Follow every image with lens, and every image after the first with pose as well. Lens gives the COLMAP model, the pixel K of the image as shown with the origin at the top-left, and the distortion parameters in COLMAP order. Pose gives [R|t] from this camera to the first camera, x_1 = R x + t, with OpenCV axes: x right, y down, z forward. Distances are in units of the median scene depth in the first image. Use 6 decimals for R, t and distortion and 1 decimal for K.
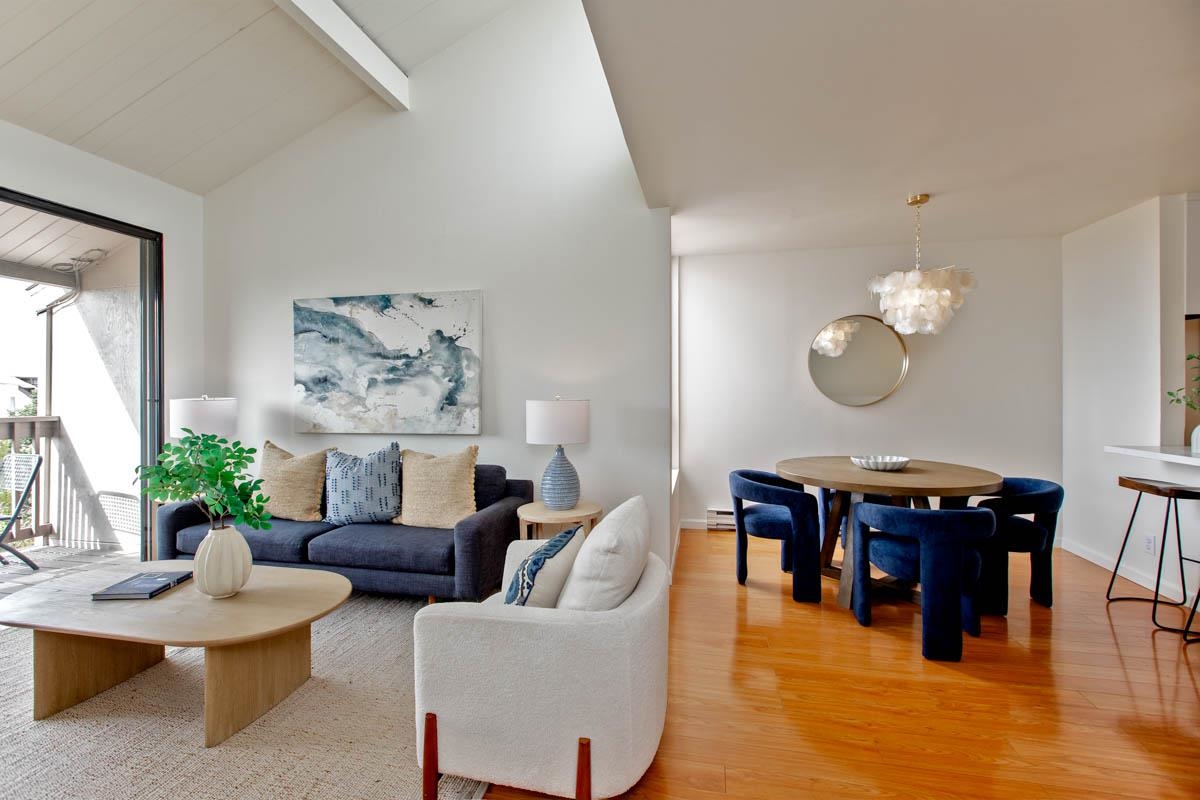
lens RADIAL K [[546.1, 0, 598.3], [0, 546.1, 390.2], [0, 0, 1]] dist [0.000190, 0.000393]
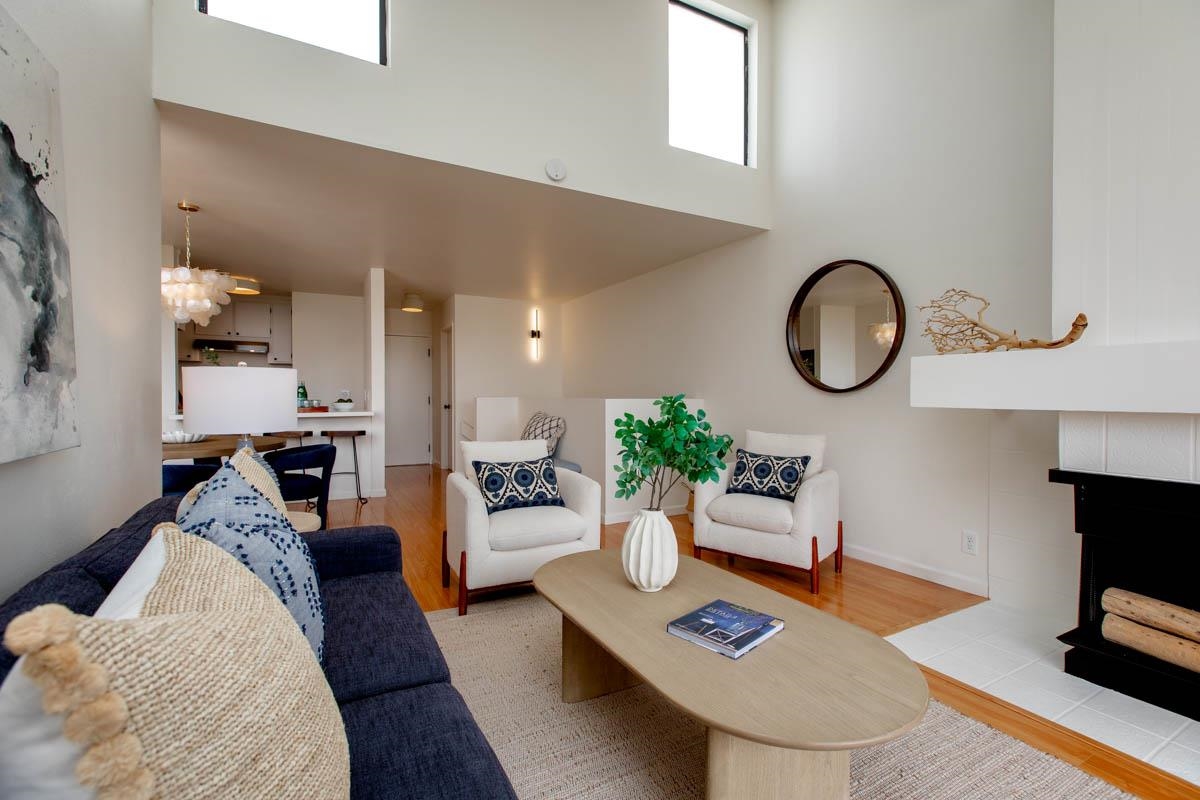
lens RADIAL K [[546.1, 0, 606.8], [0, 546.1, 400.0], [0, 0, 1]] dist [0.000190, 0.000393]
pose [[-0.664740, -0.003716, 0.747066, -0.749606], [-0.002033, 0.999993, 0.003166, 0.043964], [-0.747072, 0.000586, -0.664743, 0.948814]]
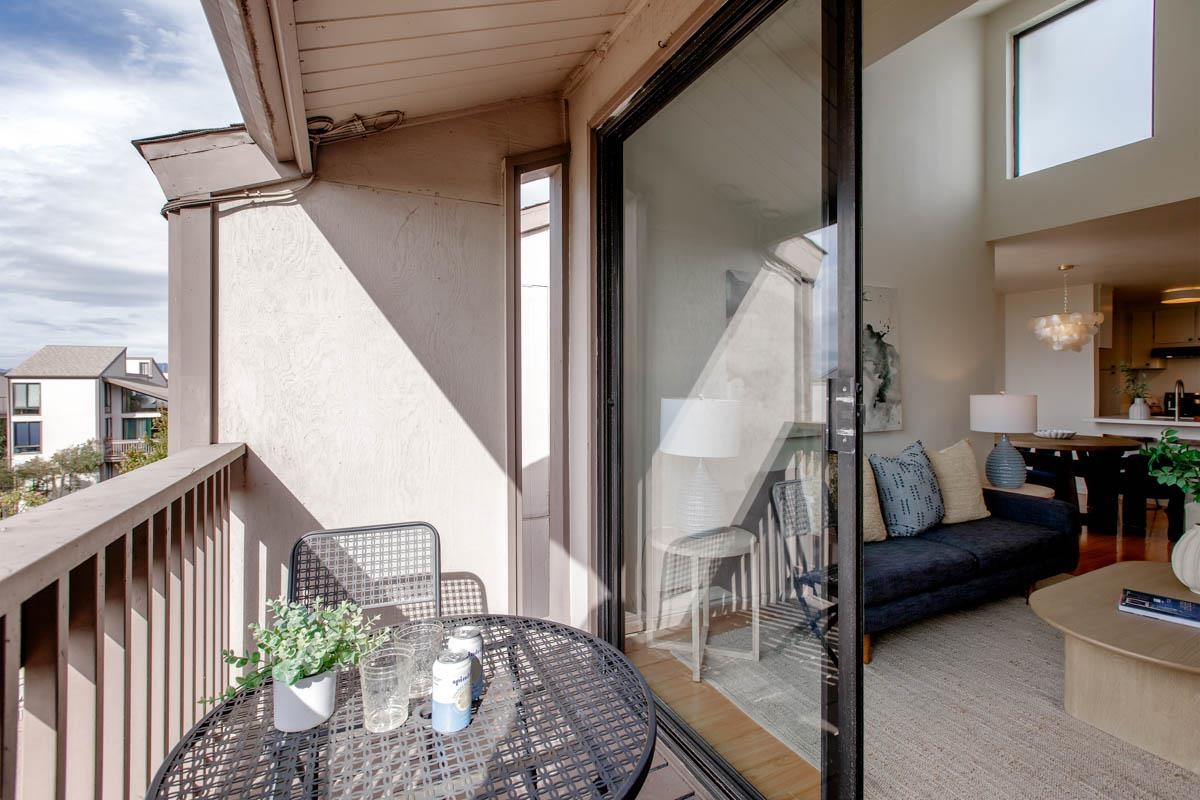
lens RADIAL K [[546.1, 0, 605.4], [0, 546.1, 387.4], [0, 0, 1]] dist [0.000190, 0.000393]
pose [[0.770149, 0.000909, 0.637863, -1.268966], [-0.003978, 0.999986, 0.003378, -0.000161], [-0.637851, -0.005139, 0.770142, 0.548254]]
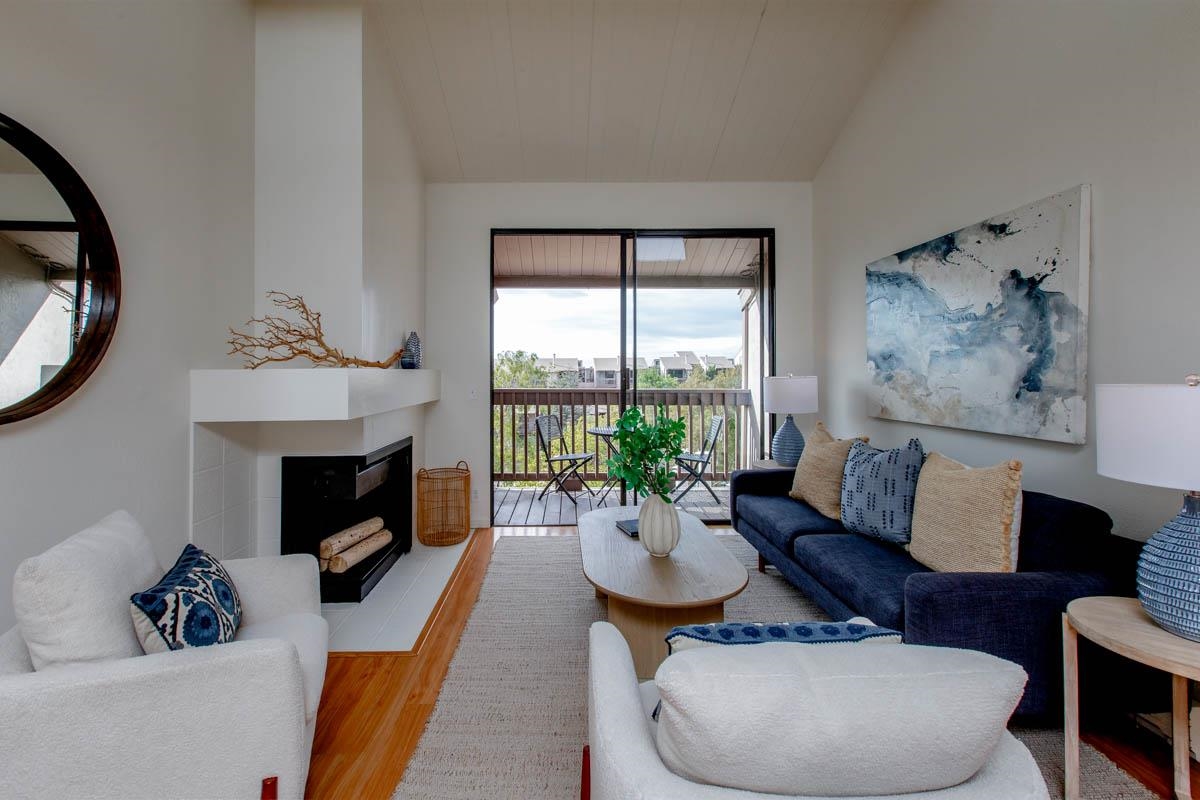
lens RADIAL K [[546.1, 0, 552.0], [0, 546.1, 369.1], [0, 0, 1]] dist [0.000190, 0.000393]
pose [[0.194427, -0.006718, -0.980894, 0.218798], [0.009497, 0.999943, -0.004966, 0.001649], [0.980871, -0.008350, 0.194480, 0.354555]]
